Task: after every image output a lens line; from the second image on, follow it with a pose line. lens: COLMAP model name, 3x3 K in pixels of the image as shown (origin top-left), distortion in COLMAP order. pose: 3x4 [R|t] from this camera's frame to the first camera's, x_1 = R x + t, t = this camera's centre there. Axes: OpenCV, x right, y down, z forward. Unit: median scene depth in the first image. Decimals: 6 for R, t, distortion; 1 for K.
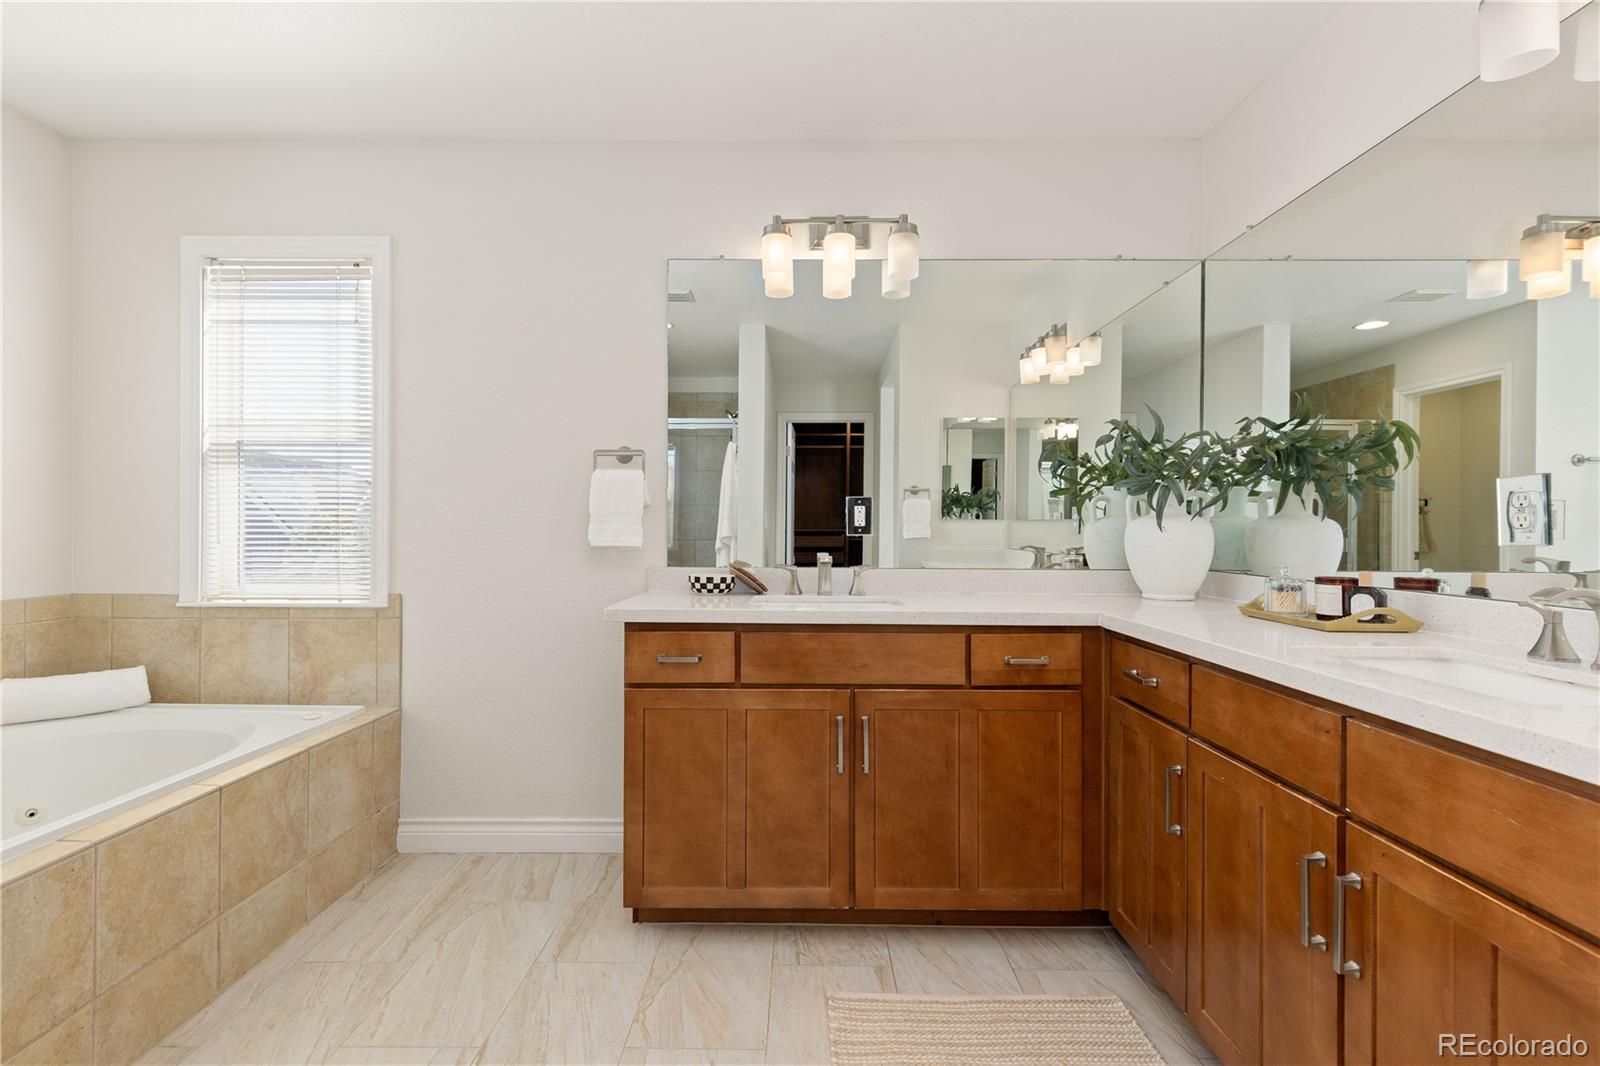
lens RADIAL K [[733.5, 0, 800.9], [0, 733.5, 526.4], [0, 0, 1]] dist [0.013217, -0.002352]
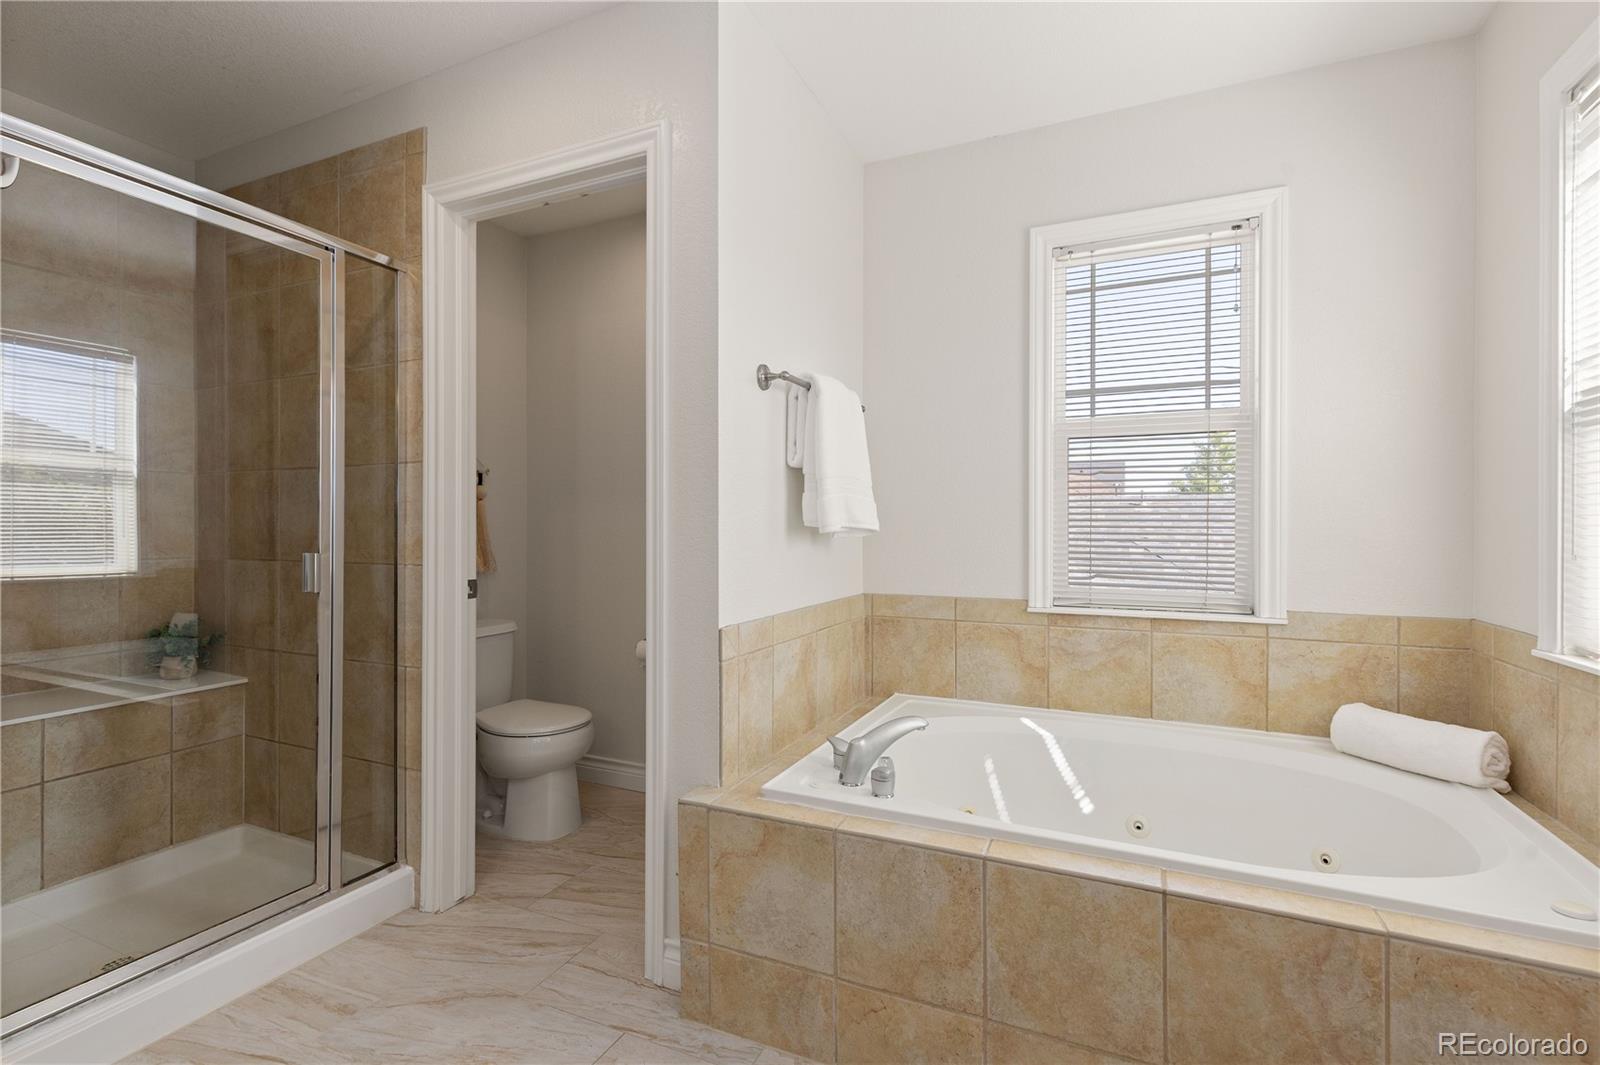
lens RADIAL K [[733.5, 0, 807.5], [0, 733.5, 534.8], [0, 0, 1]] dist [0.013217, -0.002352]
pose [[-0.391112, 0.003992, -0.920335, 0.012266], [-0.011289, 0.999895, 0.009135, 0.003207], [0.920274, 0.013962, -0.391025, 0.967068]]
